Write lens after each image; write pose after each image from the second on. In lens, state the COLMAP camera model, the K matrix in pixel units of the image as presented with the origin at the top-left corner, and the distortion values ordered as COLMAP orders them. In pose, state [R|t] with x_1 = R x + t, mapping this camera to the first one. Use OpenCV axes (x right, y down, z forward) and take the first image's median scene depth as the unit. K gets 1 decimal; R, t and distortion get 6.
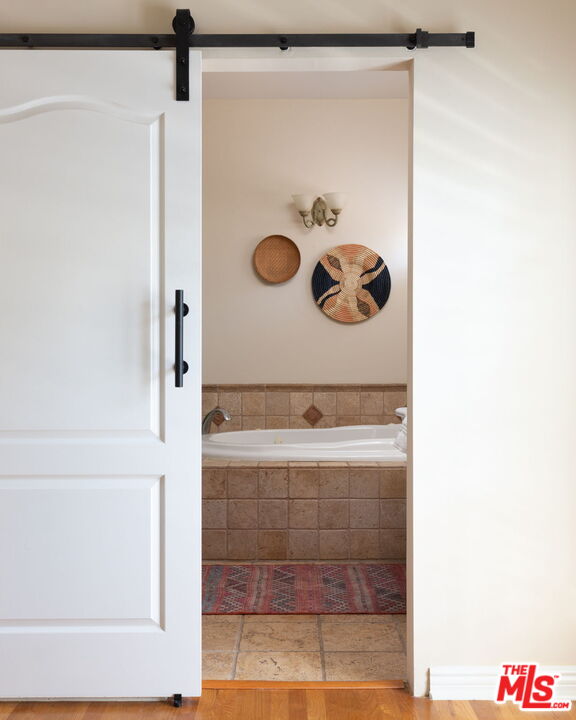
lens RADIAL K [[815.6, 0, 288.0], [0, 815.6, 360.0], [0, 0, 1]] dist [0.012742, -0.023021]
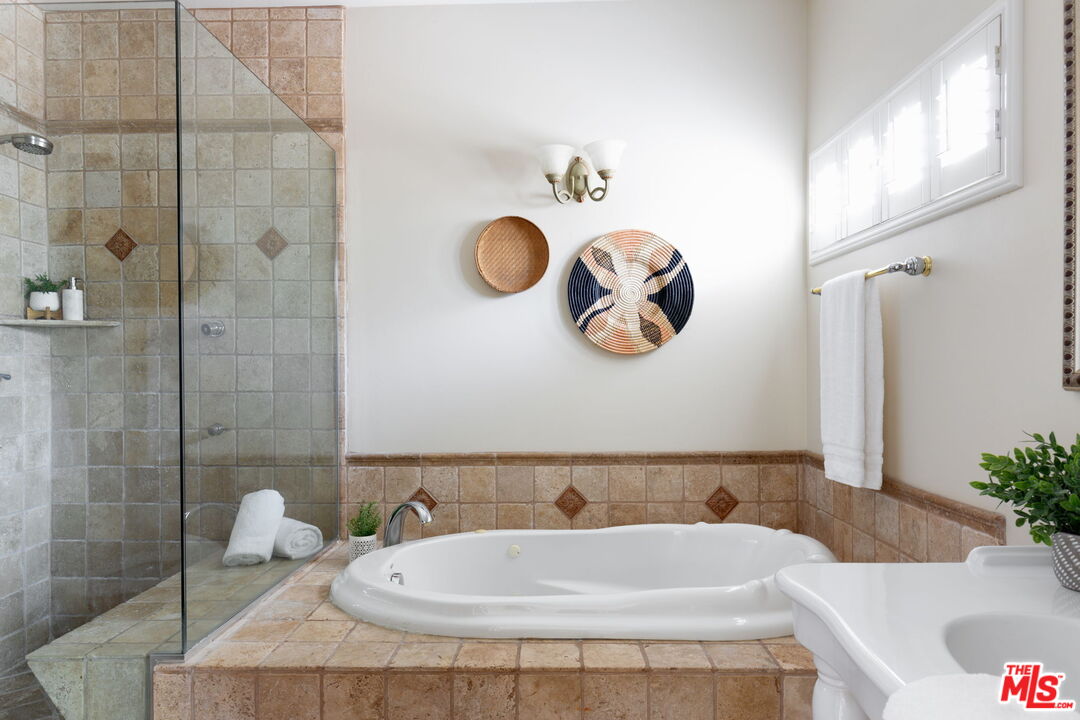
lens RADIAL K [[704.0, 0, 540.0], [0, 704.0, 360.0], [0, 0, 1]] dist [-0.002052, -0.001920]
pose [[0.999838, -0.007612, -0.016284, 0.016511], [0.007021, 0.999325, -0.036071, -0.023232], [0.016547, 0.035951, 0.999217, 0.460674]]
